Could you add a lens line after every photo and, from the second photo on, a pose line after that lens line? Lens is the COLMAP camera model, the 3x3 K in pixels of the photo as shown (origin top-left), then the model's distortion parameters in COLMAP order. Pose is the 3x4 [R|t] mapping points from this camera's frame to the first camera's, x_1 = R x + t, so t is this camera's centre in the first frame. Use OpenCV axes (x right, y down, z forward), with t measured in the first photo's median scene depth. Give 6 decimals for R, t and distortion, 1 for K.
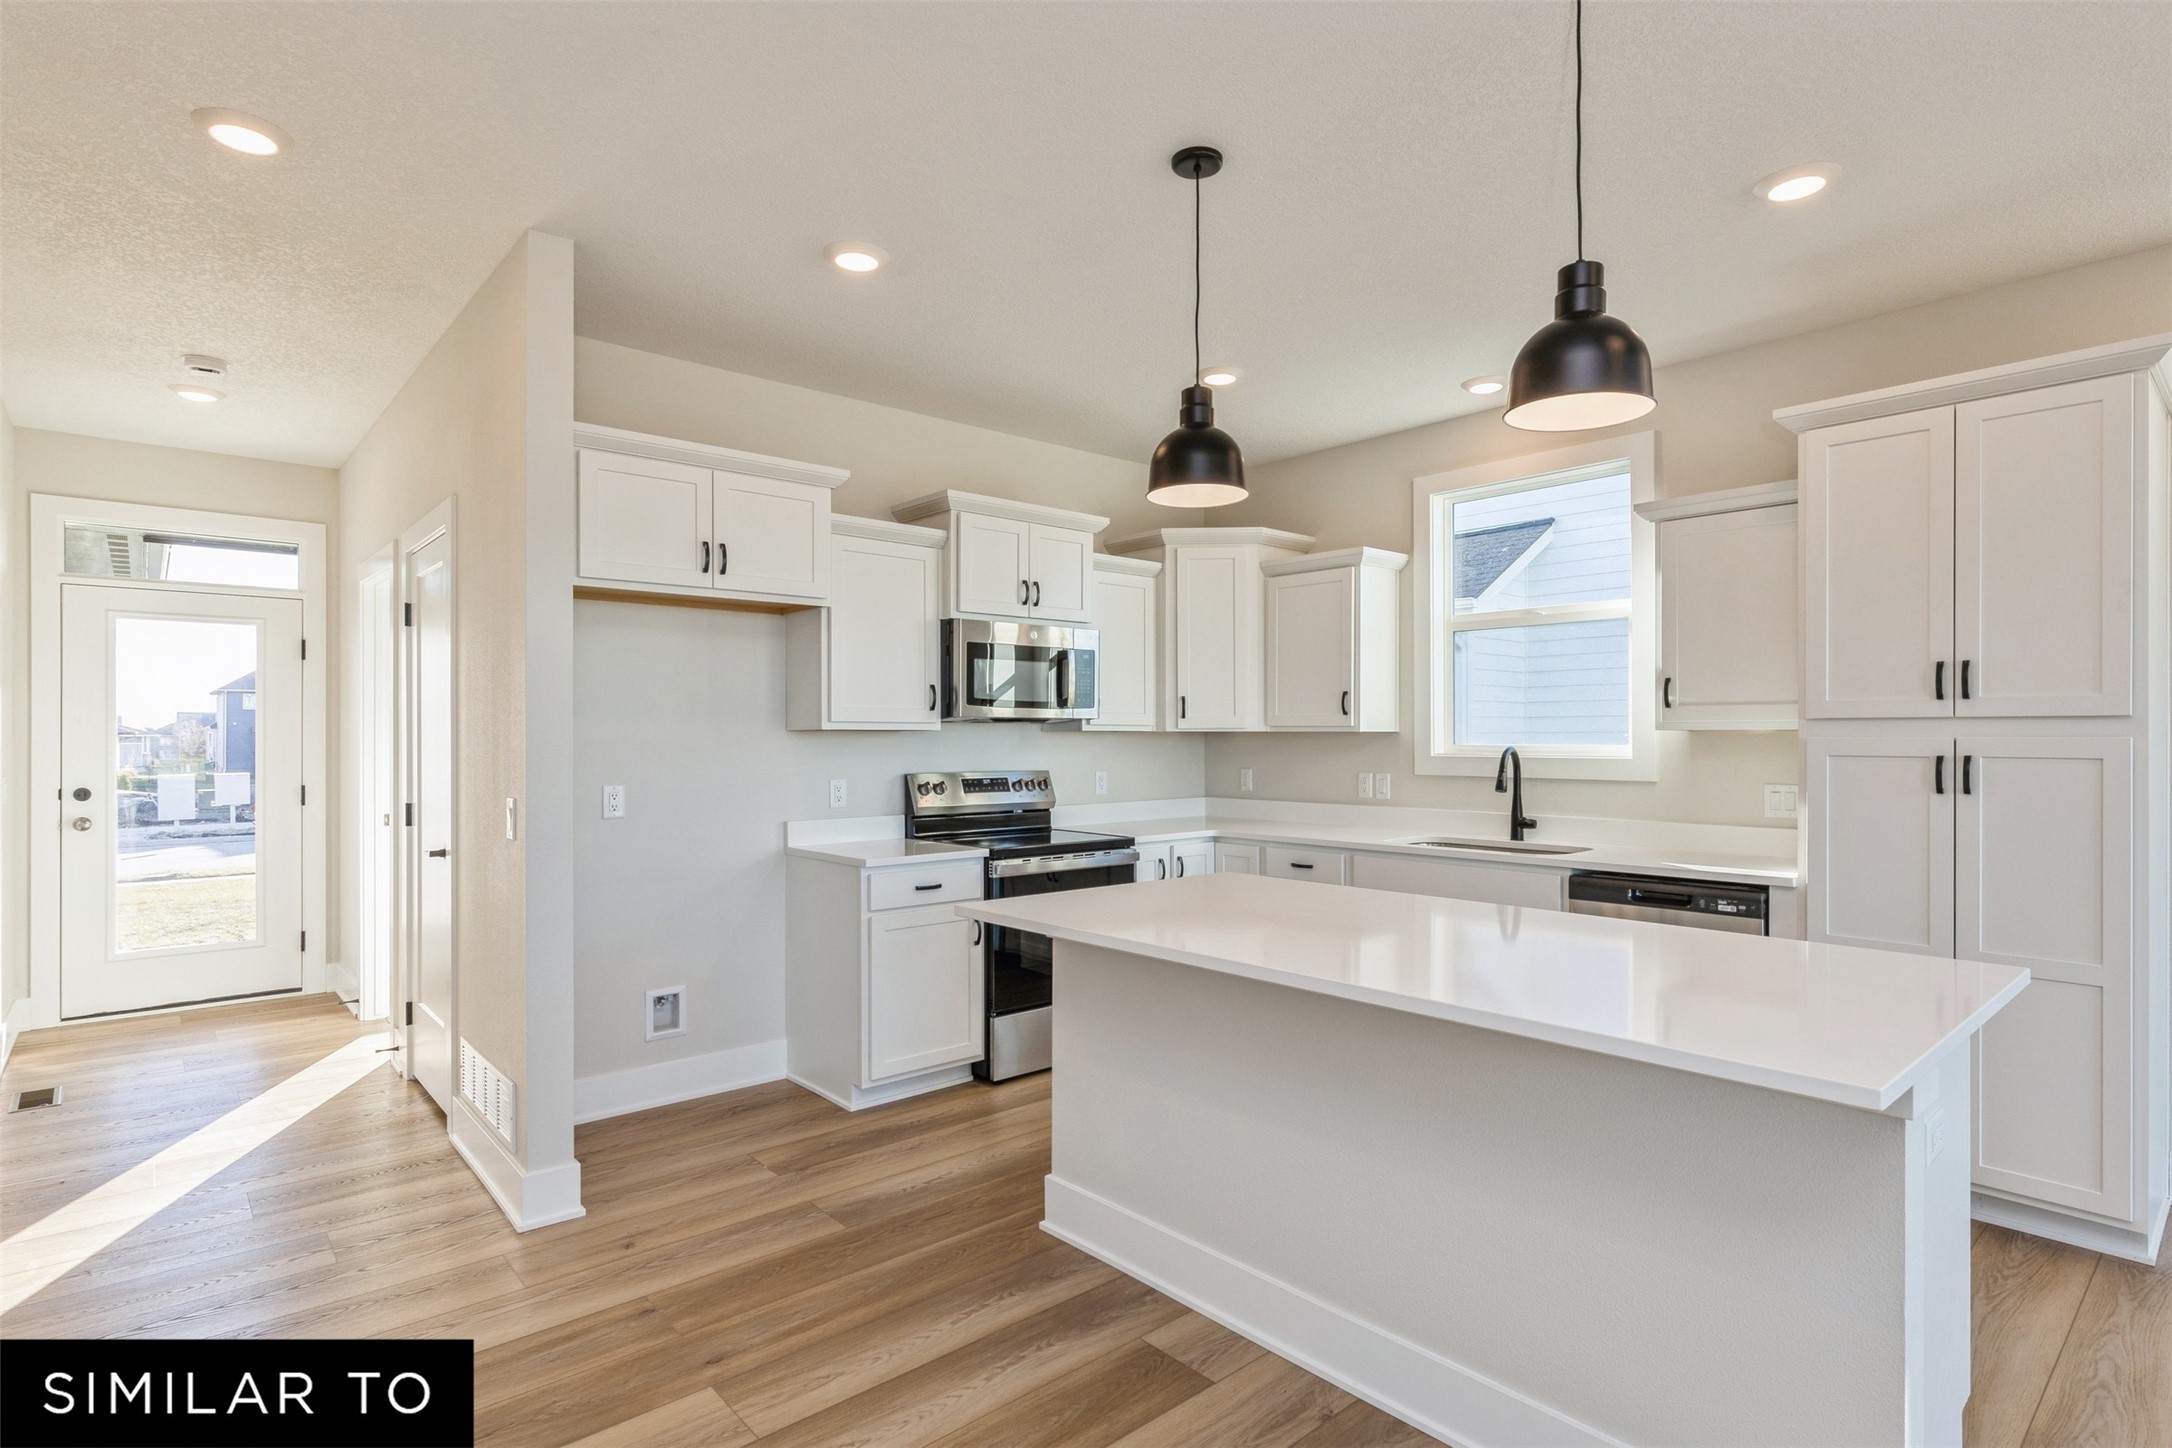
lens RADIAL K [[1083.2, 0, 1090.5], [0, 1083.2, 735.1], [0, 0, 1]] dist [-0.001729, -0.000671]
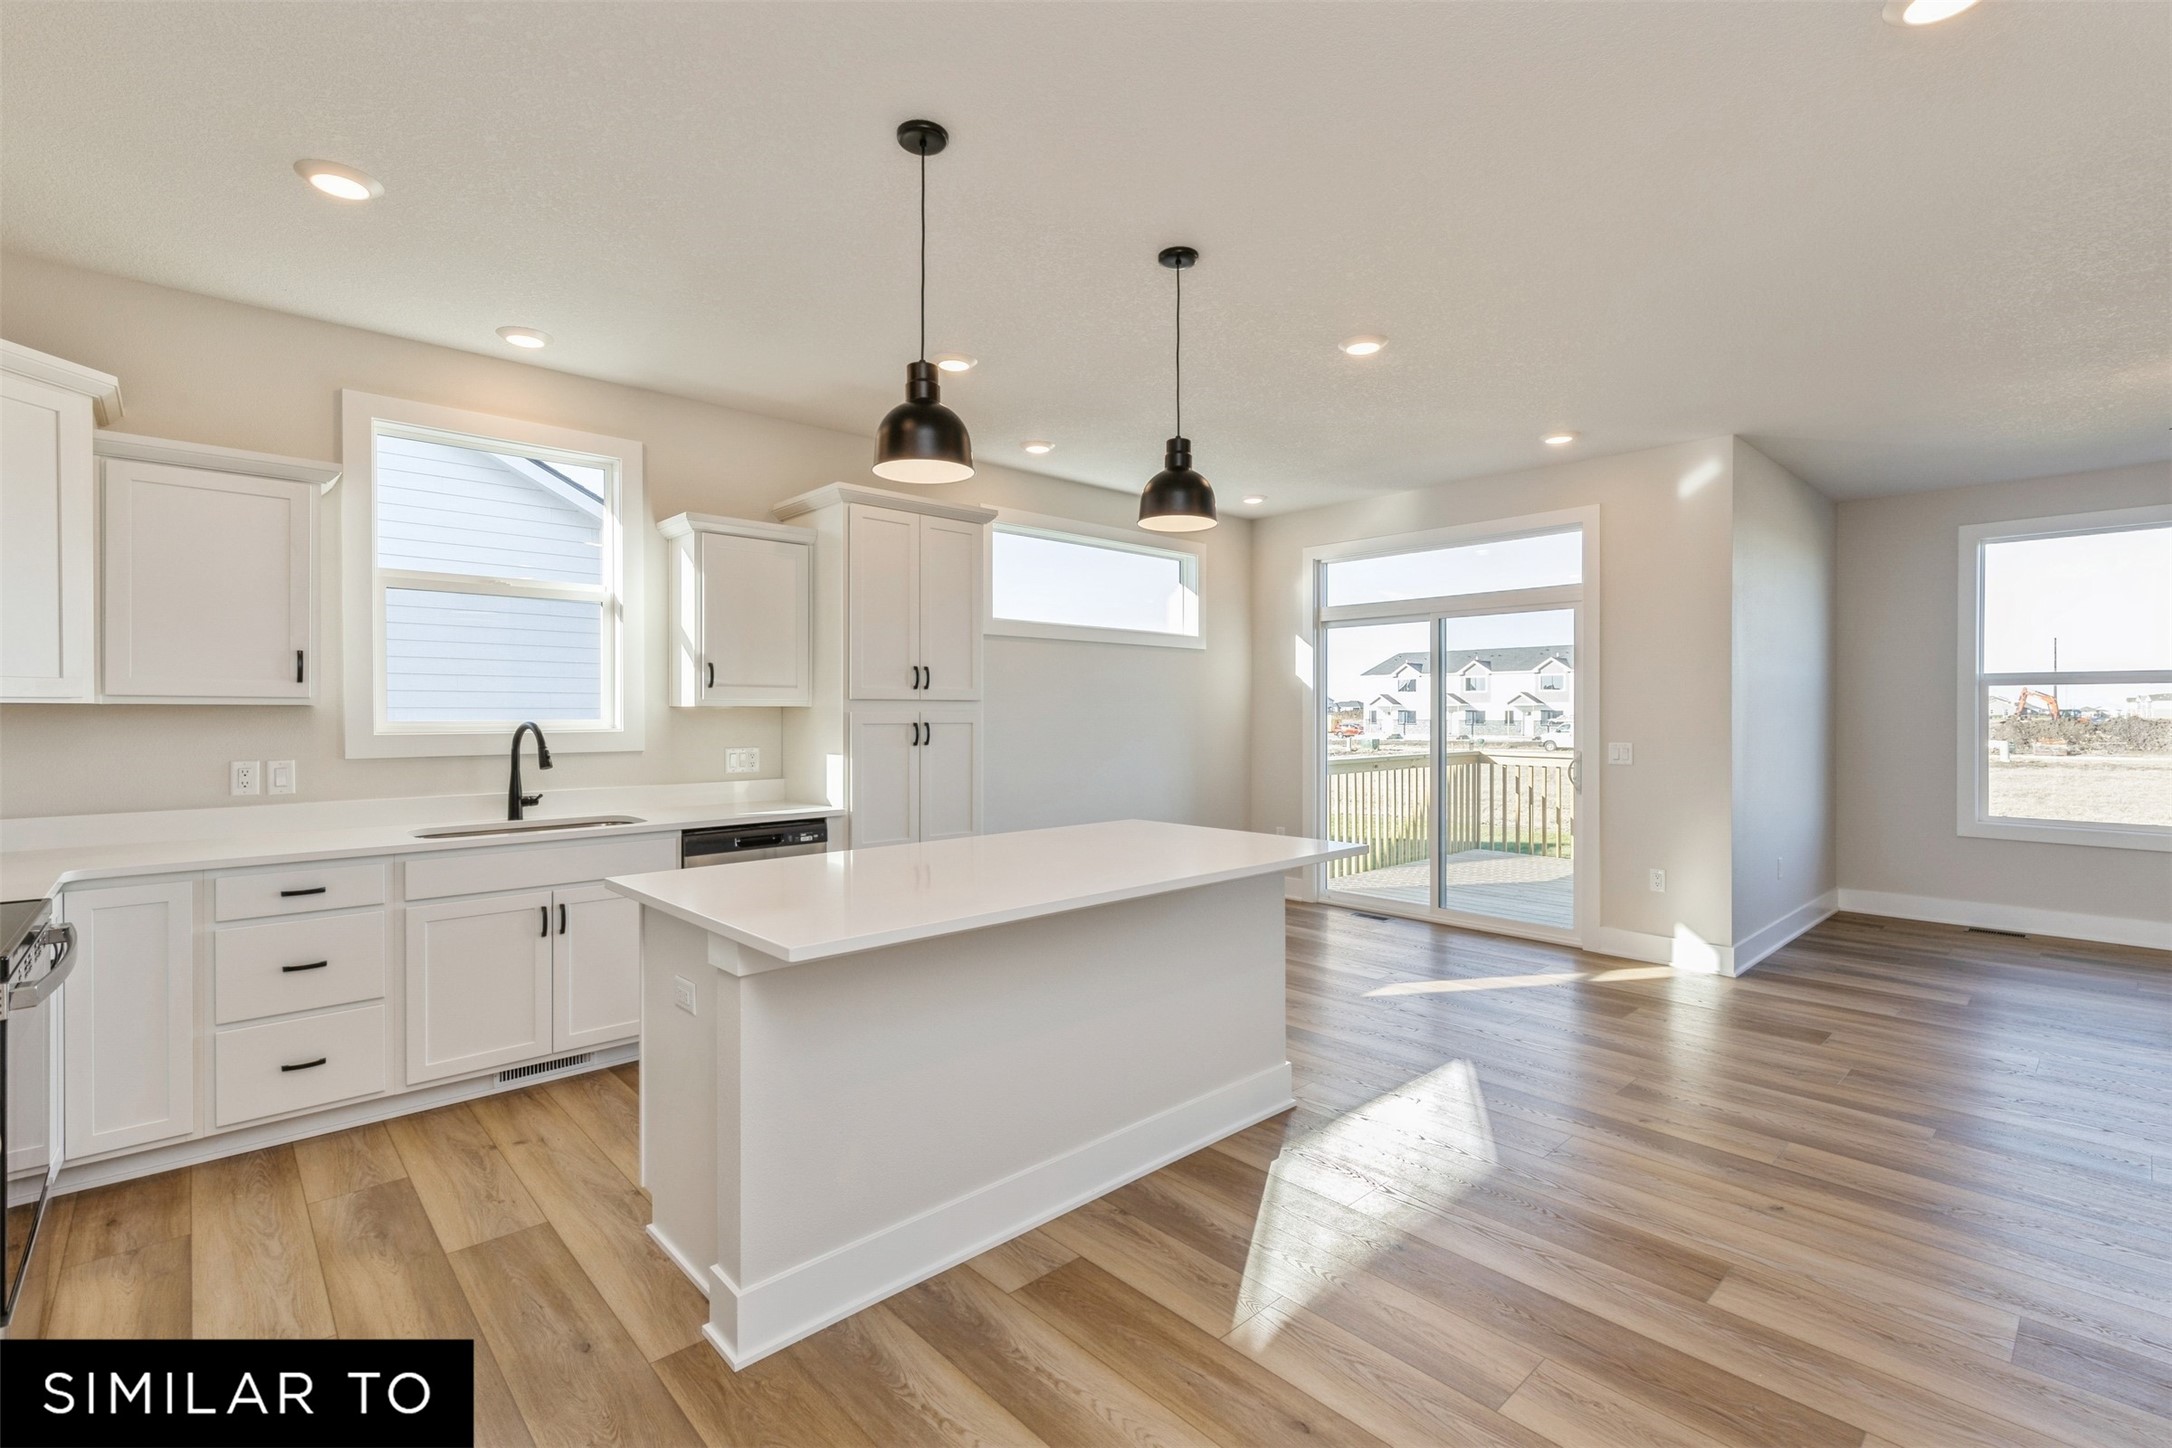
lens RADIAL K [[969.8, 0, 1086.8], [0, 969.8, 715.2], [0, 0, 1]] dist [0.004124, -0.000107]
pose [[-0.022583, -0.003160, 0.999740, -0.484469], [-0.000896, 0.999995, 0.003141, 0.001393], [-0.999745, -0.000825, -0.022585, 0.522121]]
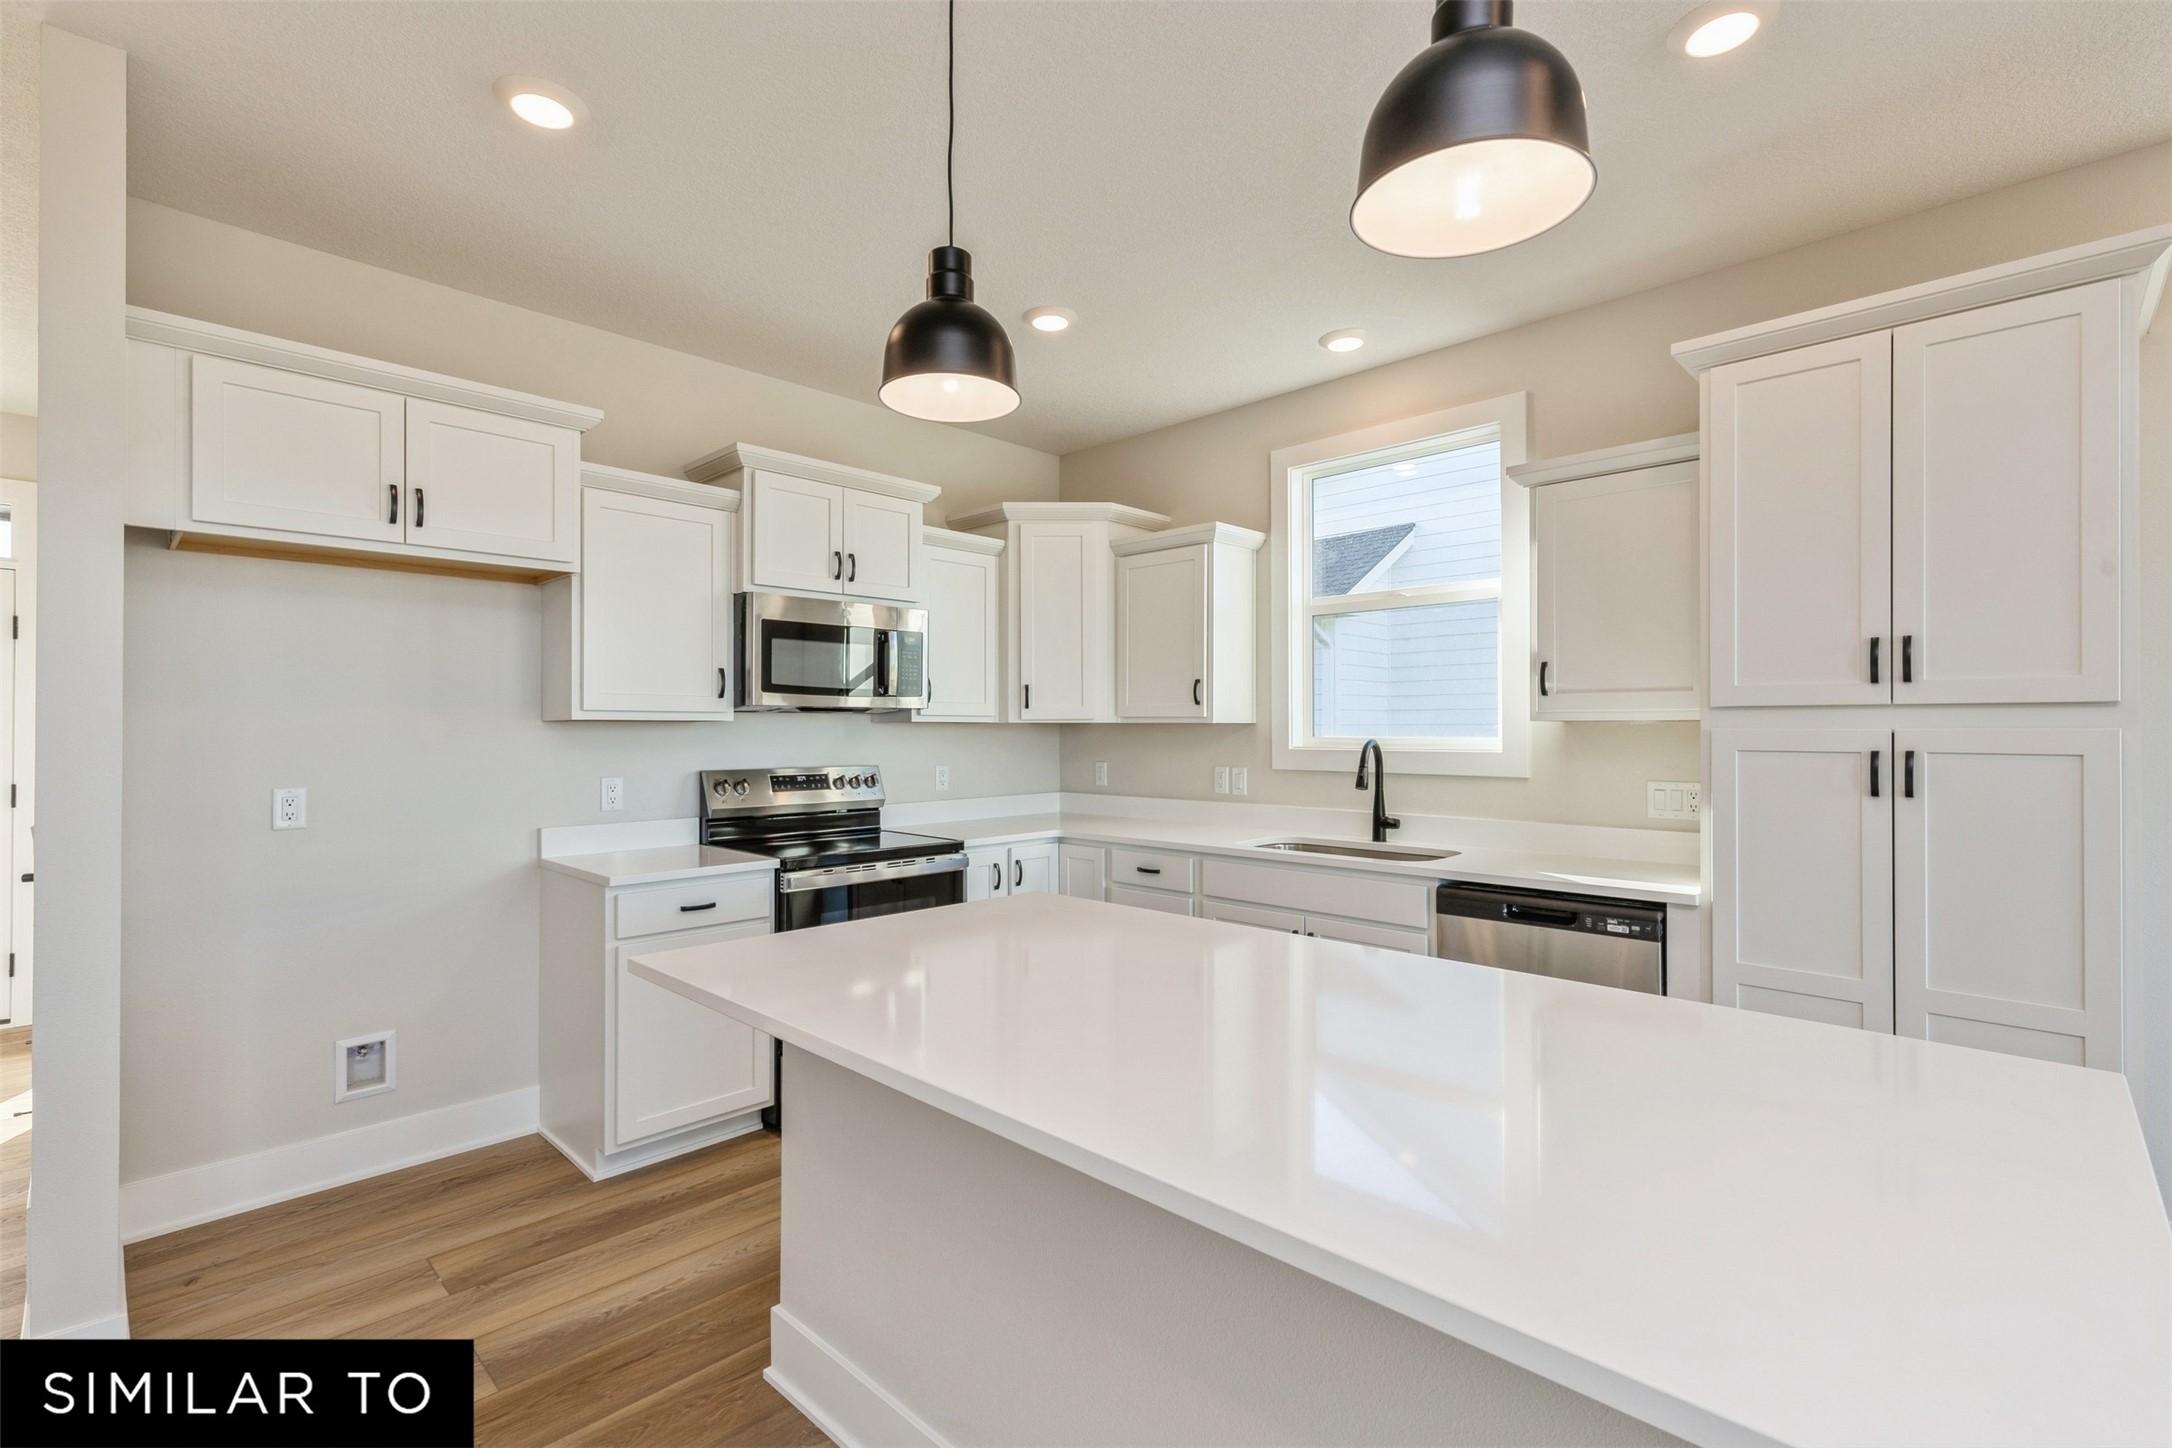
lens RADIAL K [[964.8, 0, 1082.6], [0, 964.8, 721.1], [0, 0, 1]] dist [0.004556, -0.000414]
pose [[0.997227, 0.000741, 0.074418, 0.084065], [-0.000251, 0.999978, -0.006590, 0.000829], [-0.074422, 0.006553, 0.997205, 0.206911]]
